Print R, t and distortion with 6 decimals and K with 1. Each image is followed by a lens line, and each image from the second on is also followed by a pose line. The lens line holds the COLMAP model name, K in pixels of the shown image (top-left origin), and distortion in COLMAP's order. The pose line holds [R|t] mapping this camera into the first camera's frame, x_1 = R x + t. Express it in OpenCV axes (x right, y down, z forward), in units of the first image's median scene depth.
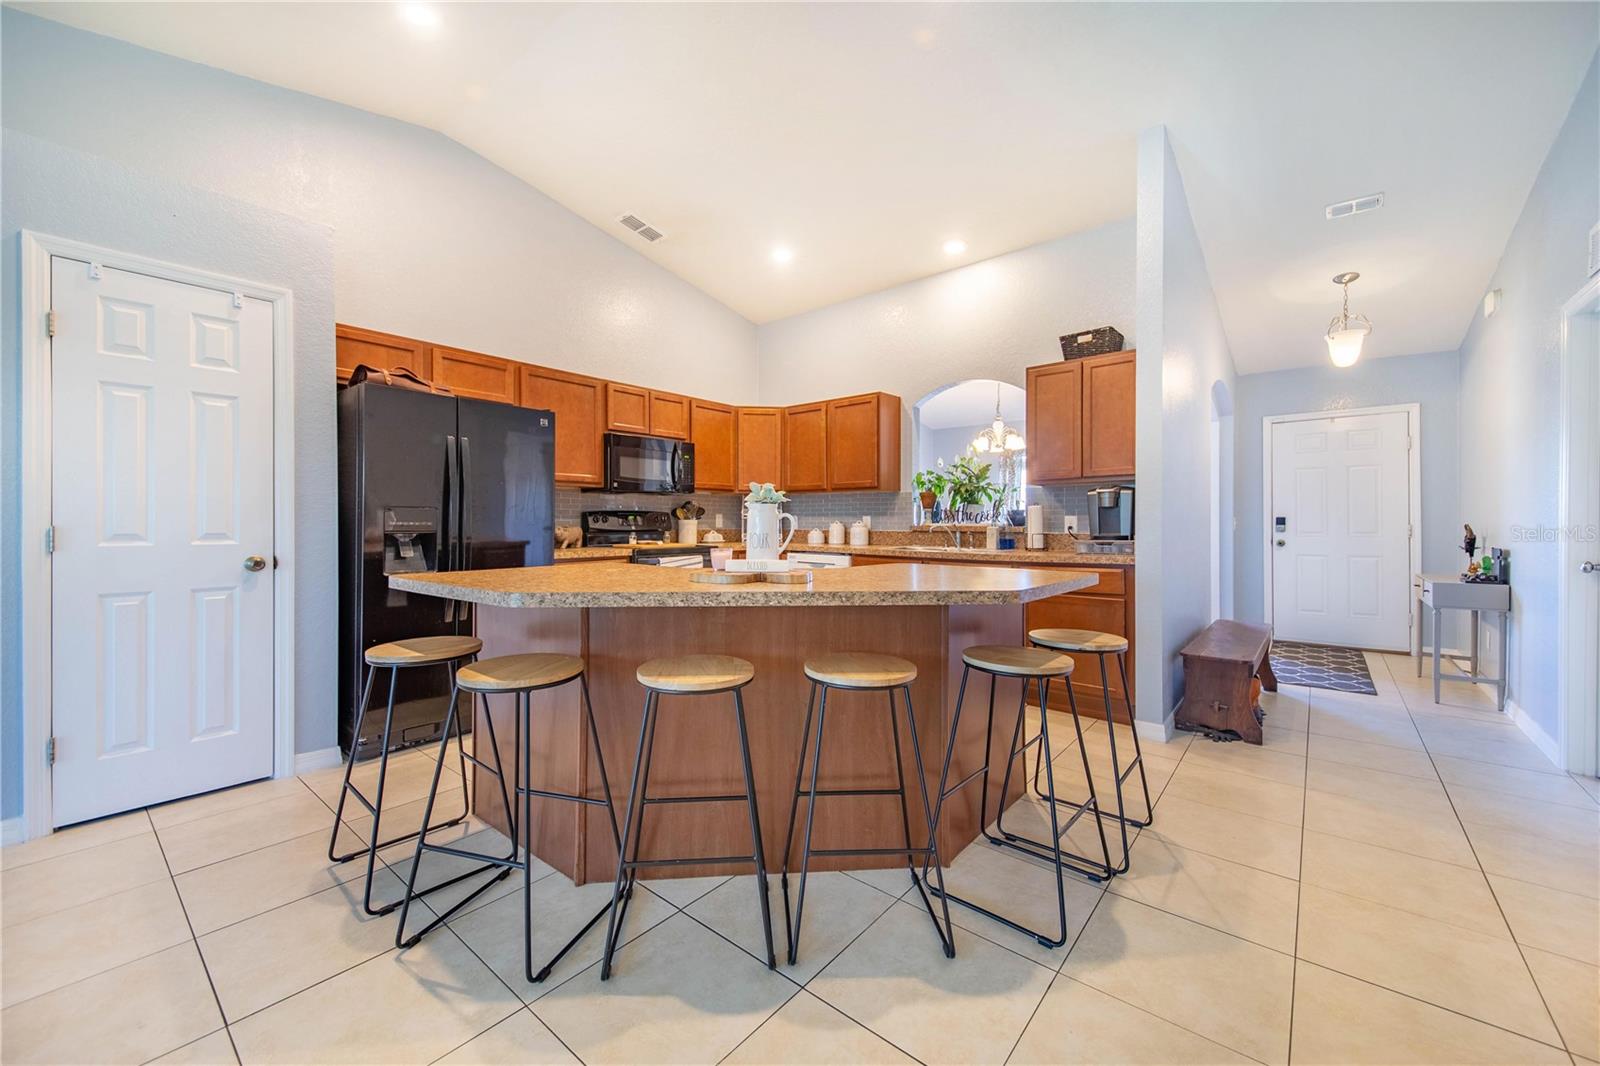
lens RADIAL K [[624.3, 0, 795.3], [0, 624.3, 513.6], [0, 0, 1]] dist [0.019589, -0.010017]
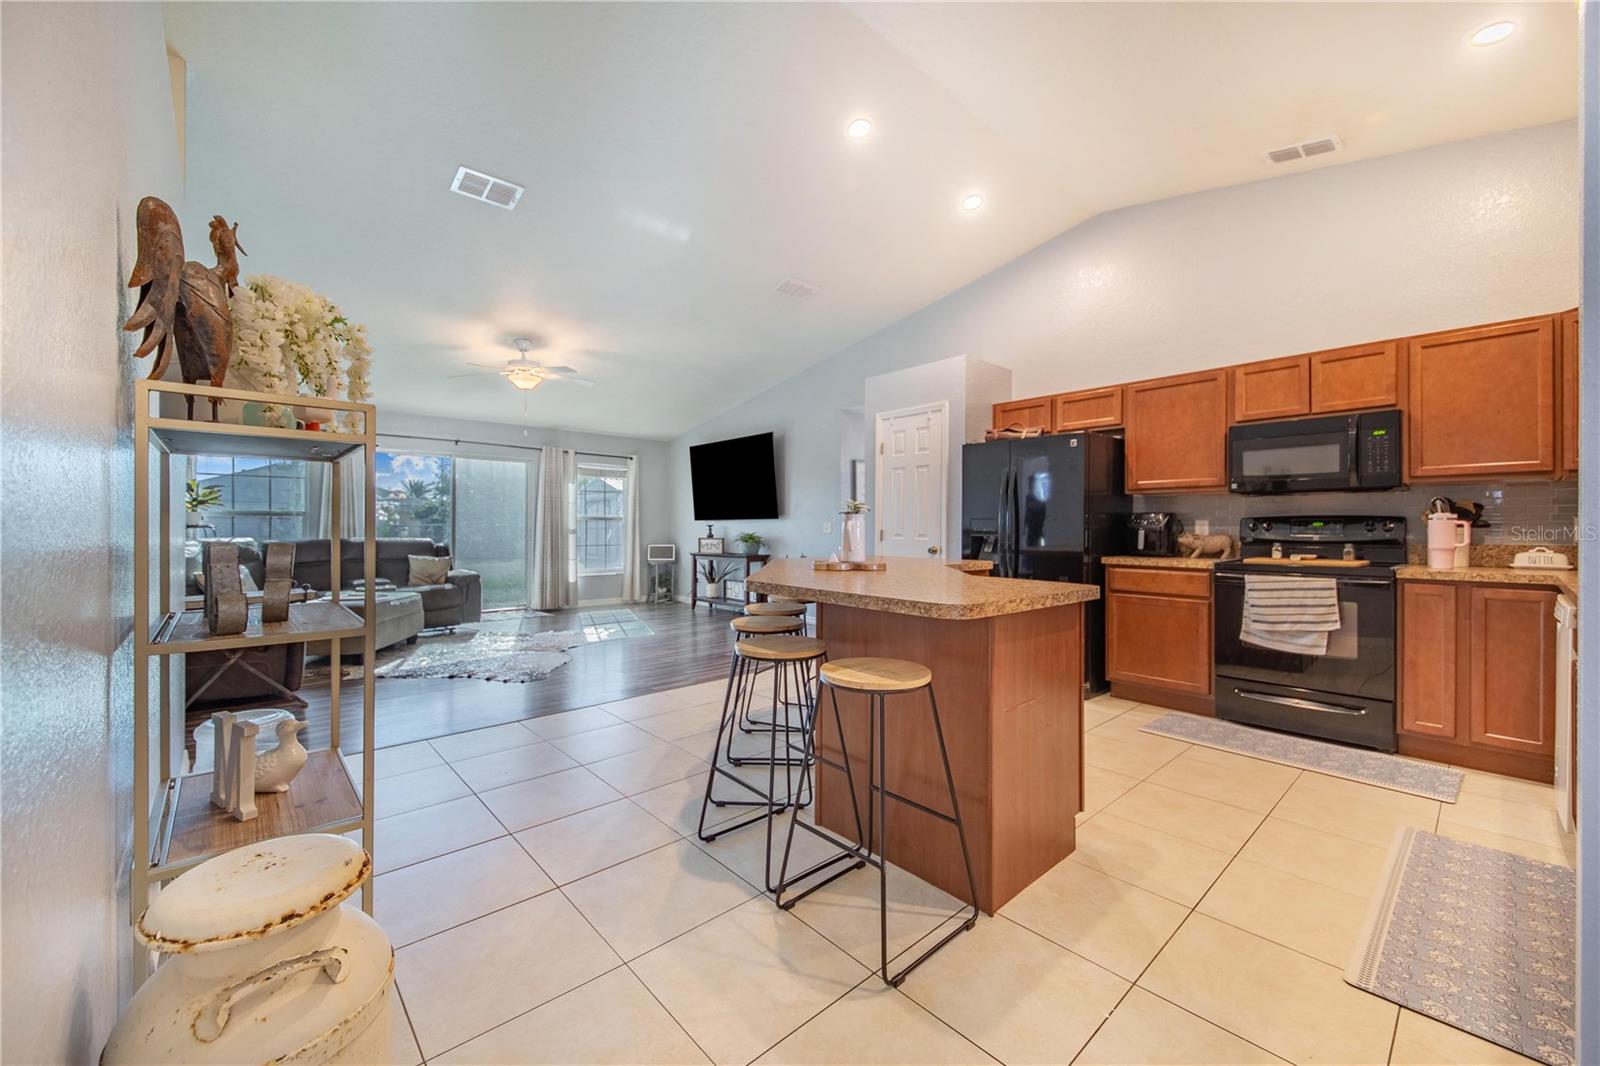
lens RADIAL K [[624.3, 0, 800.1], [0, 624.3, 527.4], [0, 0, 1]] dist [0.019589, -0.010017]
pose [[-0.152579, -0.001875, -0.988290, 0.640419], [0.009619, 0.999948, -0.003383, 0.007329], [0.988245, -0.010022, -0.152553, 0.528301]]
